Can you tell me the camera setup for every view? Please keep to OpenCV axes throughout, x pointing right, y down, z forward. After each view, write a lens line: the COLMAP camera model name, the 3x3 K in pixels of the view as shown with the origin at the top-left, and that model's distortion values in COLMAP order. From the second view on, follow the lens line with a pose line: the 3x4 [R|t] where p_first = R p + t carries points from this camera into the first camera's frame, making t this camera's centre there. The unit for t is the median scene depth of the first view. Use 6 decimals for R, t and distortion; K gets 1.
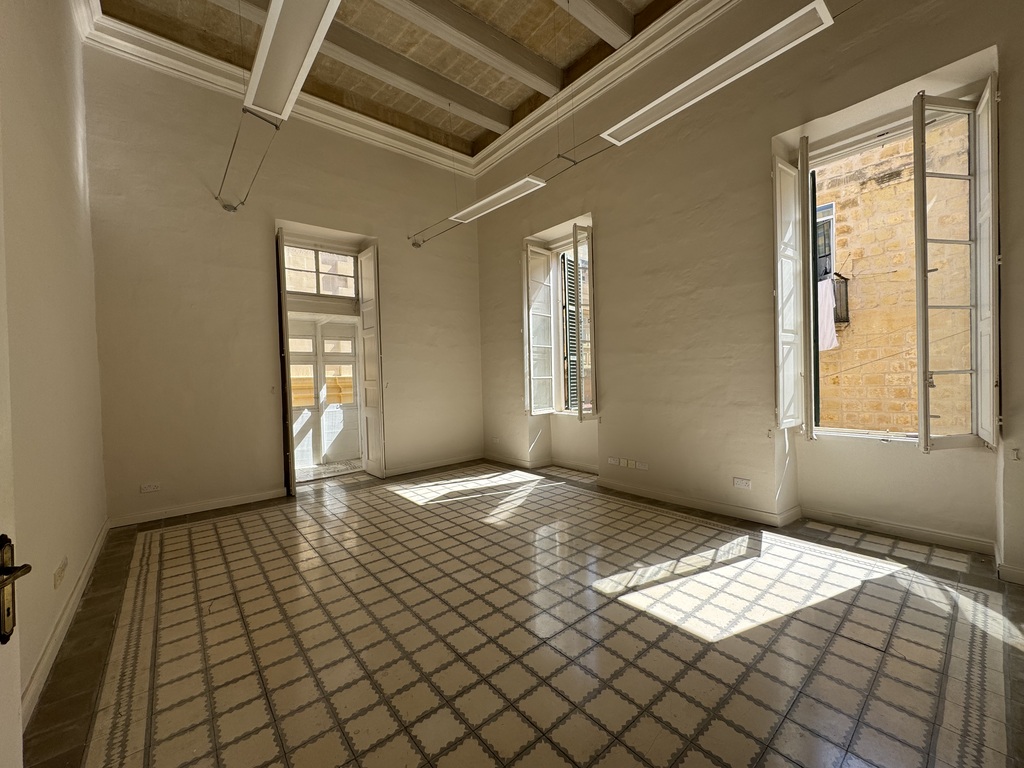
lens RADIAL K [[407.3, 0, 512.8], [0, 407.3, 383.9], [0, 0, 1]] dist [-0.000213, -0.000251]
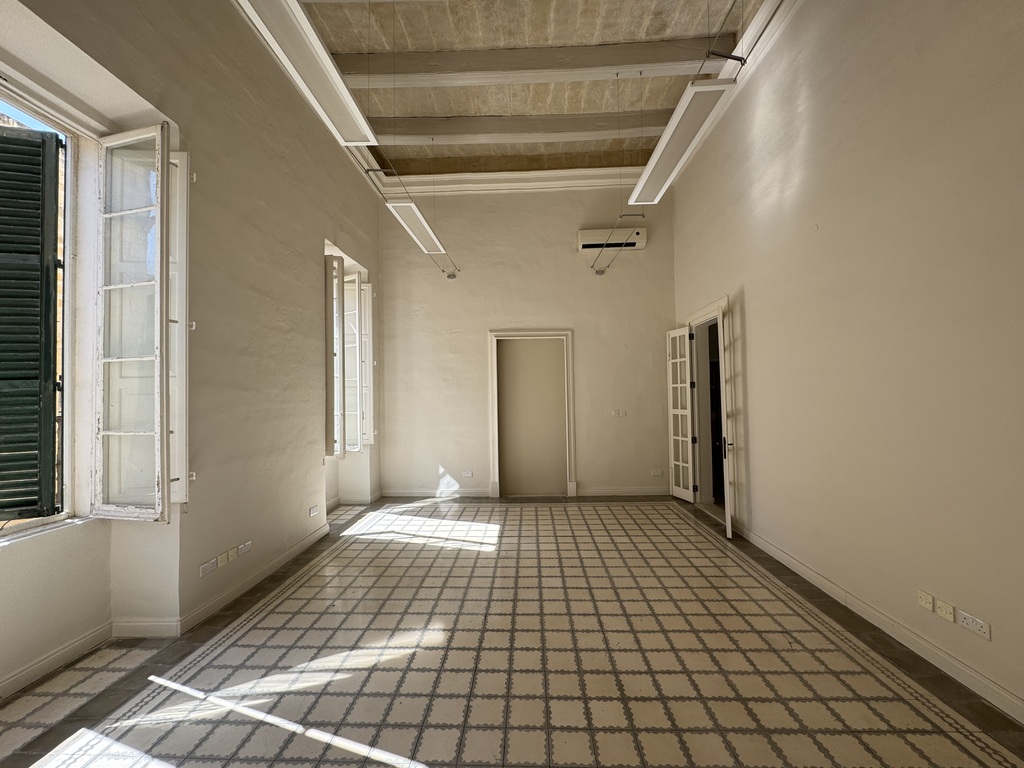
lens RADIAL K [[407.3, 0, 512.6], [0, 407.3, 386.1], [0, 0, 1]] dist [-0.000213, -0.000251]
pose [[-0.738043, 0.054938, 0.672514, -0.630321], [0.050952, 0.998372, -0.025642, -0.048809], [-0.672827, 0.015341, -0.739640, 1.439751]]
